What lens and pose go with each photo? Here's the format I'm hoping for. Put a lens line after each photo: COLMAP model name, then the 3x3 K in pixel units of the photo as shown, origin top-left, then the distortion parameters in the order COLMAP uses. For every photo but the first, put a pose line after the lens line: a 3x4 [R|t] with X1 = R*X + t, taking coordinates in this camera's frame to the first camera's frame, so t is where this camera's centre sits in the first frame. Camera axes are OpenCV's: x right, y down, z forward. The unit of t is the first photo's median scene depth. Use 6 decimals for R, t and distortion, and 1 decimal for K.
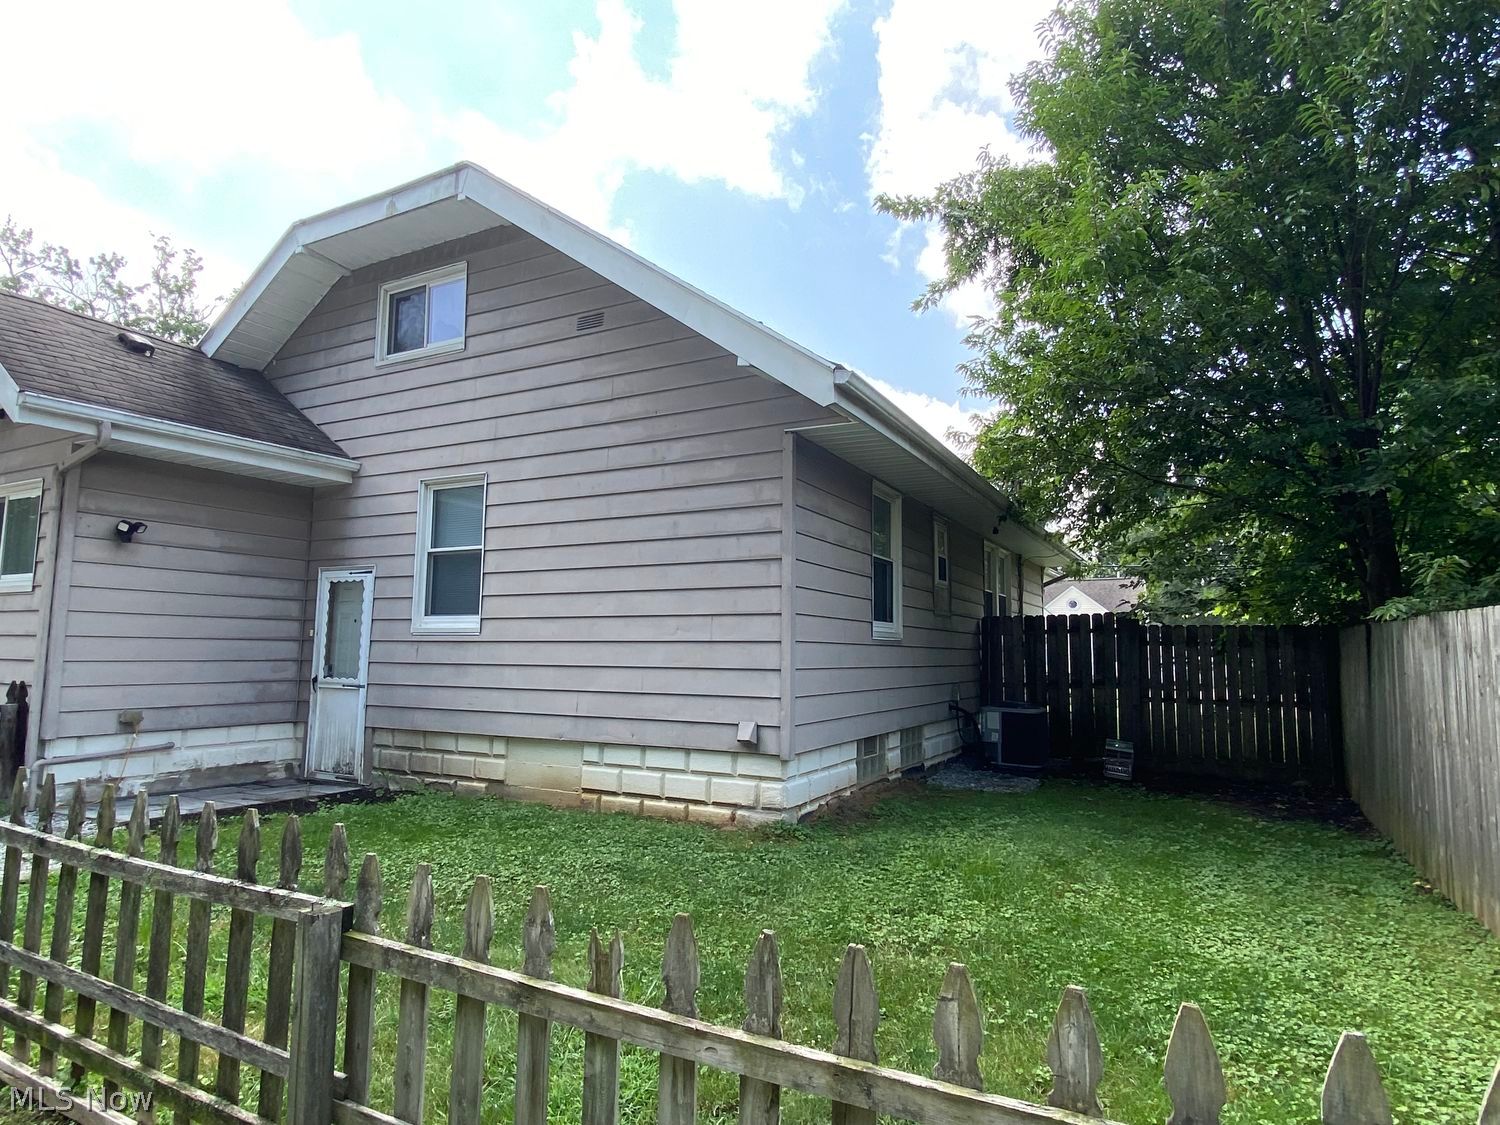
lens RADIAL K [[897.9, 0, 748.4], [0, 897.9, 573.5], [0, 0, 1]] dist [0.000319, -0.000162]
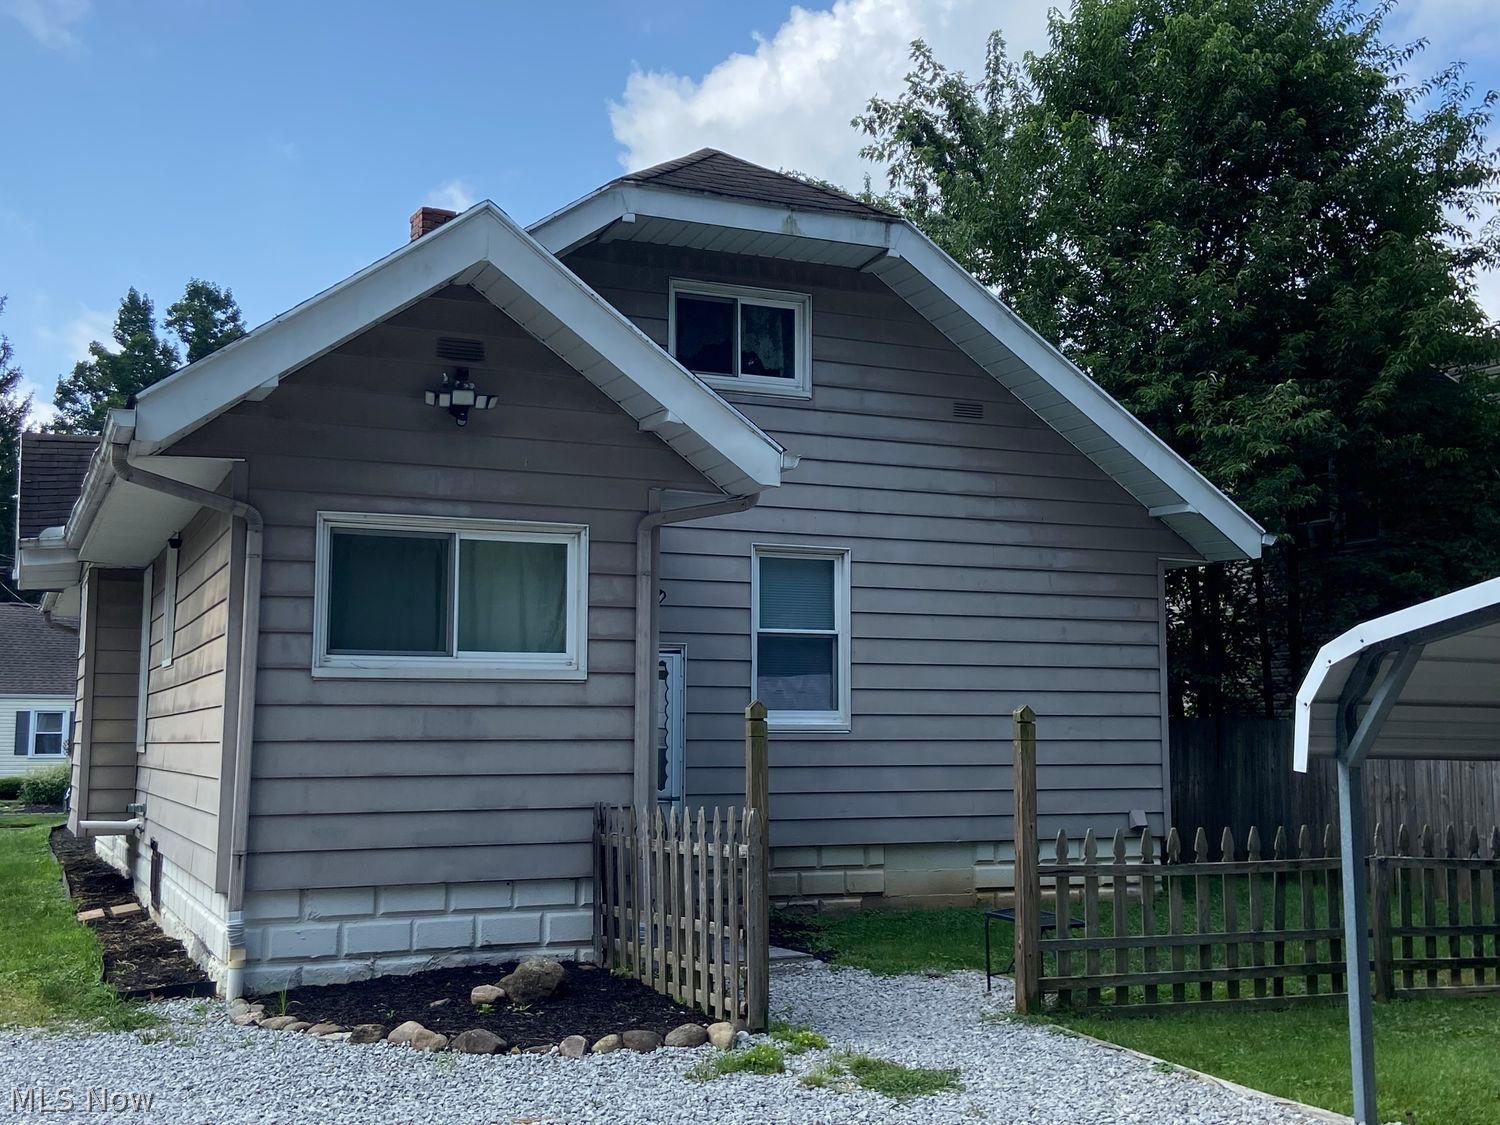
lens RADIAL K [[1684.7, 0, 748.4], [0, 1684.7, 558.0], [0, 0, 1]] dist [0.023844, 0.000000]
pose [[0.628326, 0.072912, 0.774526, -1.710647], [-0.065393, 0.997025, -0.040808, -0.030465], [-0.775197, -0.025008, 0.631225, 0.027334]]
